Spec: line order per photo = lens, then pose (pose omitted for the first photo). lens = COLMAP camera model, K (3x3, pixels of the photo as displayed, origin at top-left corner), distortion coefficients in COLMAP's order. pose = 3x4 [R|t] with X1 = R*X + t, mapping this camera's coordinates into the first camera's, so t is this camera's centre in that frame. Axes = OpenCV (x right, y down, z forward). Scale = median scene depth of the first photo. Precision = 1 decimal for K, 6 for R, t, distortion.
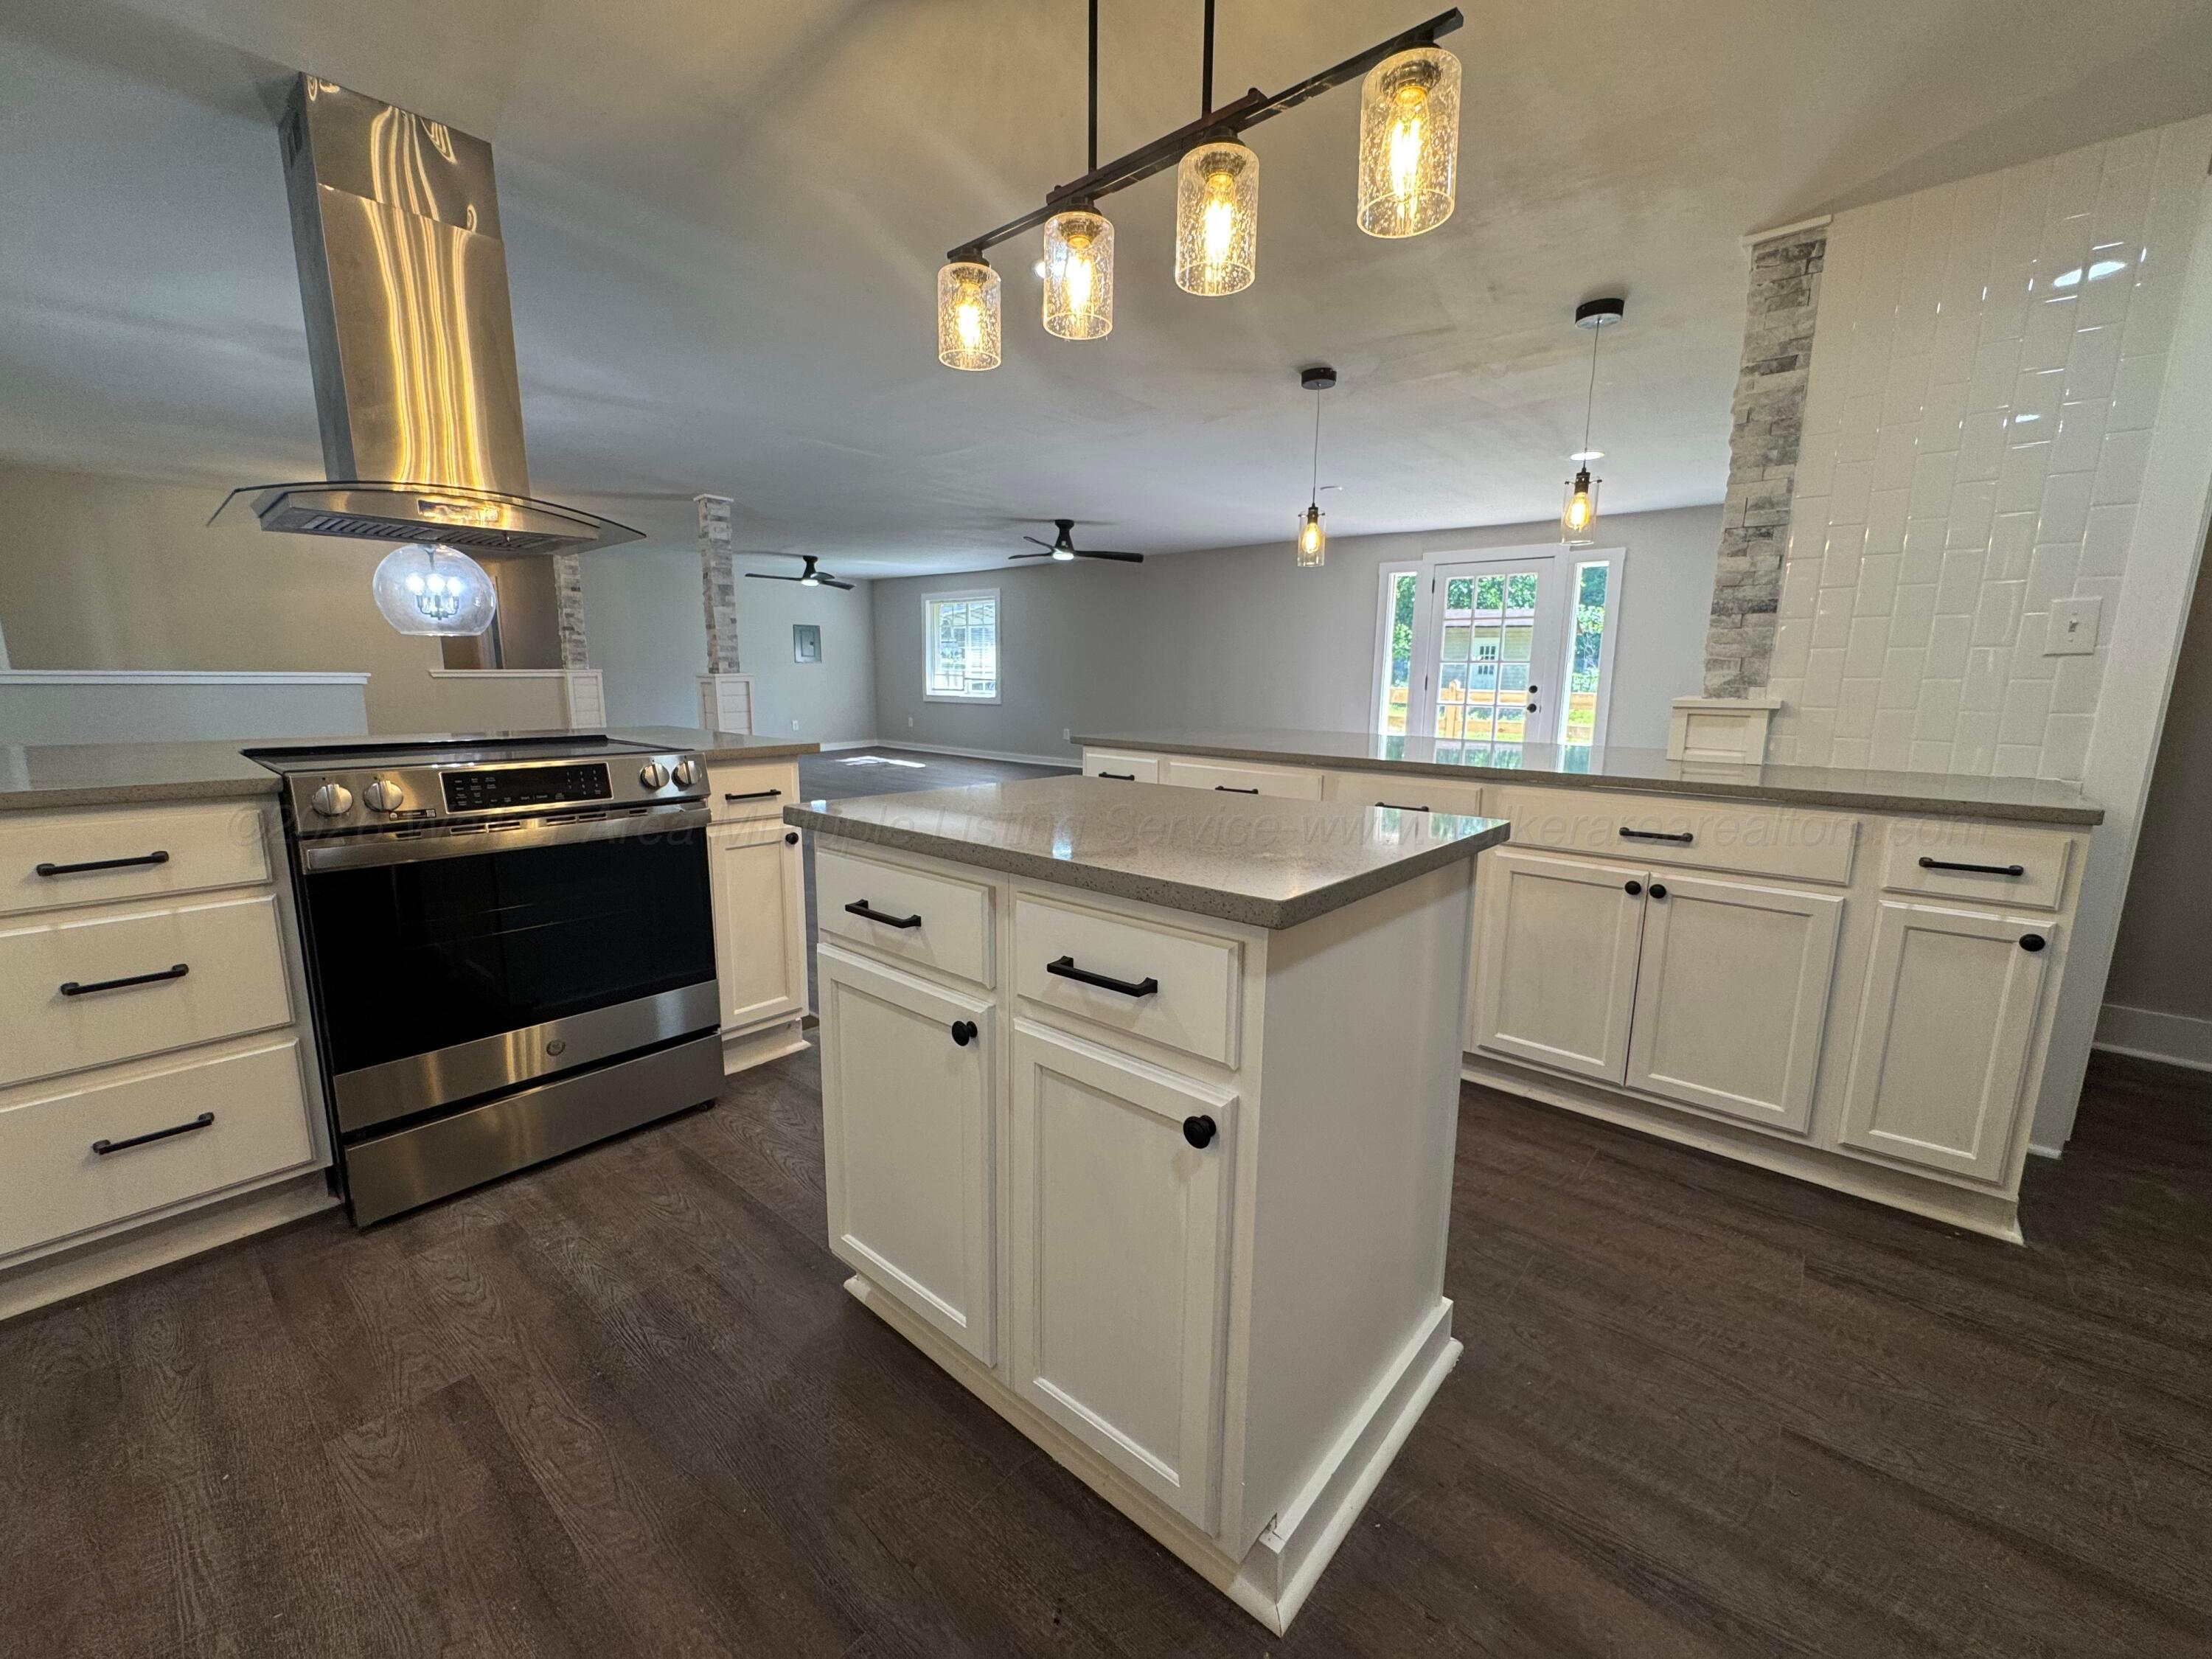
lens RADIAL K [[886.6, 0, 1102.2], [0, 886.6, 829.1], [0, 0, 1]] dist [-0.001468, 0.000116]
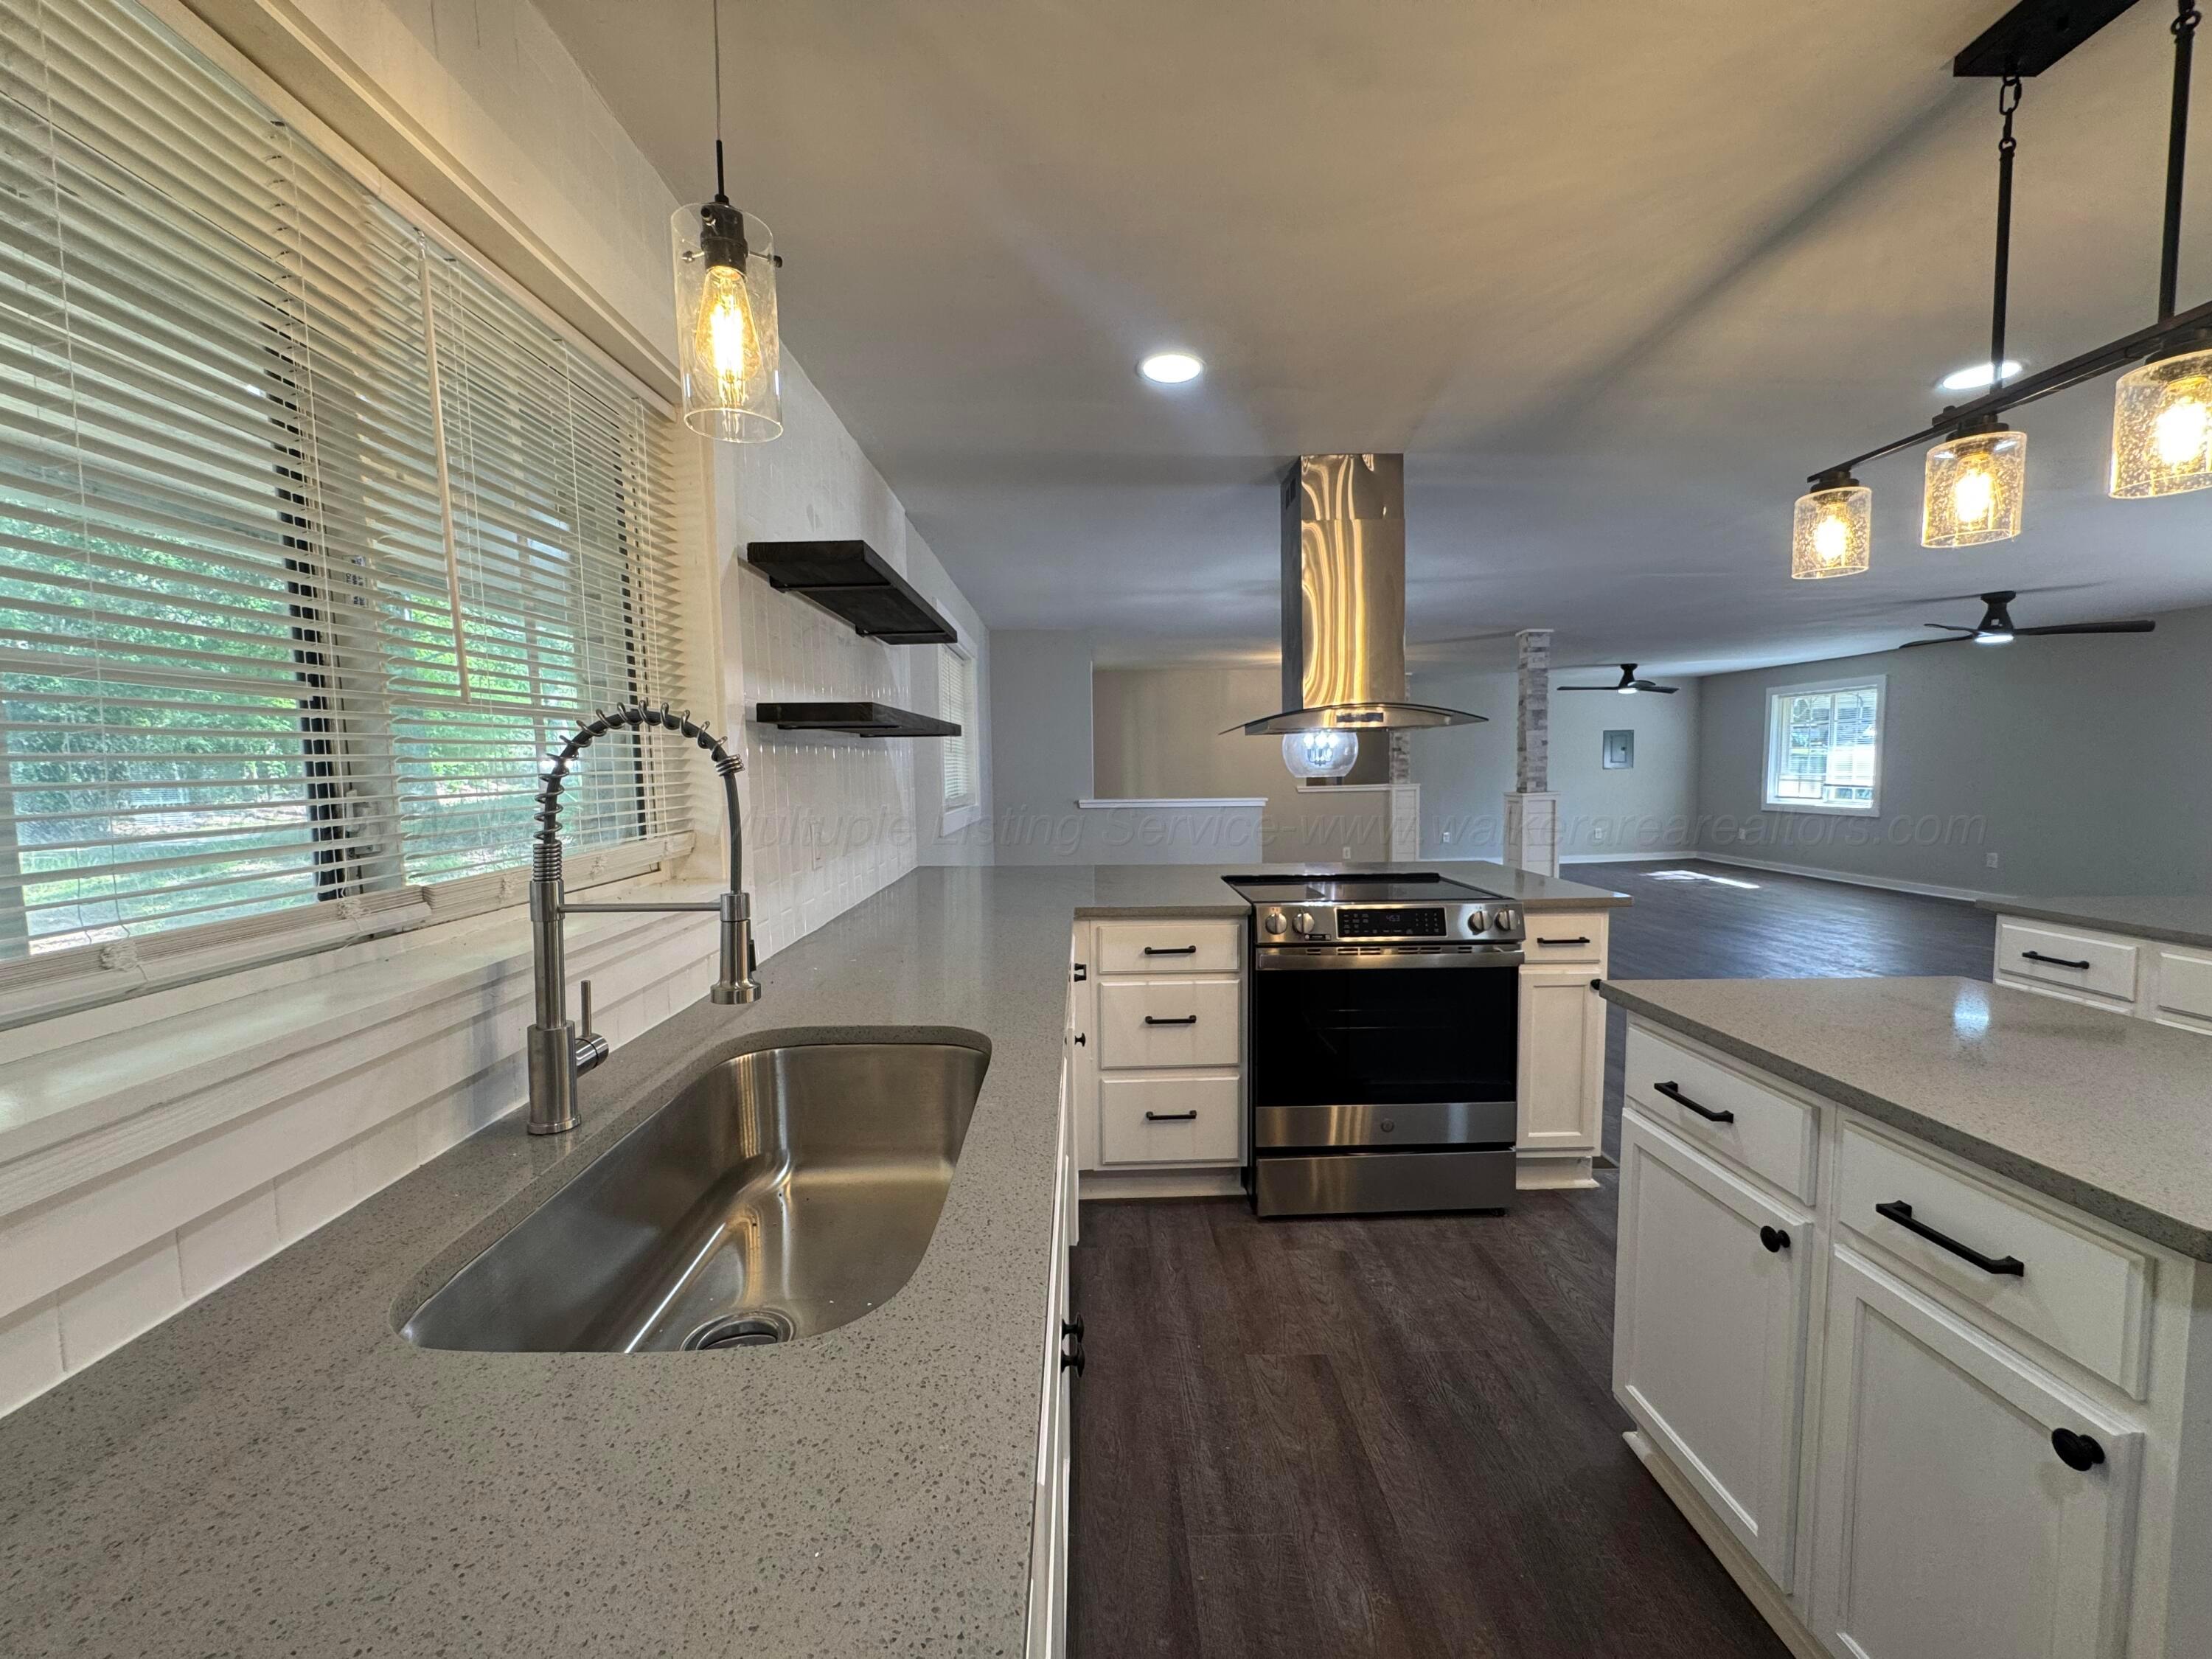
lens RADIAL K [[883.5, 0, 1108.3], [0, 883.5, 830.2], [0, 0, 1]] dist [-0.001884, -0.000277]
pose [[0.670957, 0.032892, -0.740767, 0.043599], [-0.107417, 0.992789, -0.053212, -0.066919], [0.733675, 0.115274, 0.669652, -0.200476]]
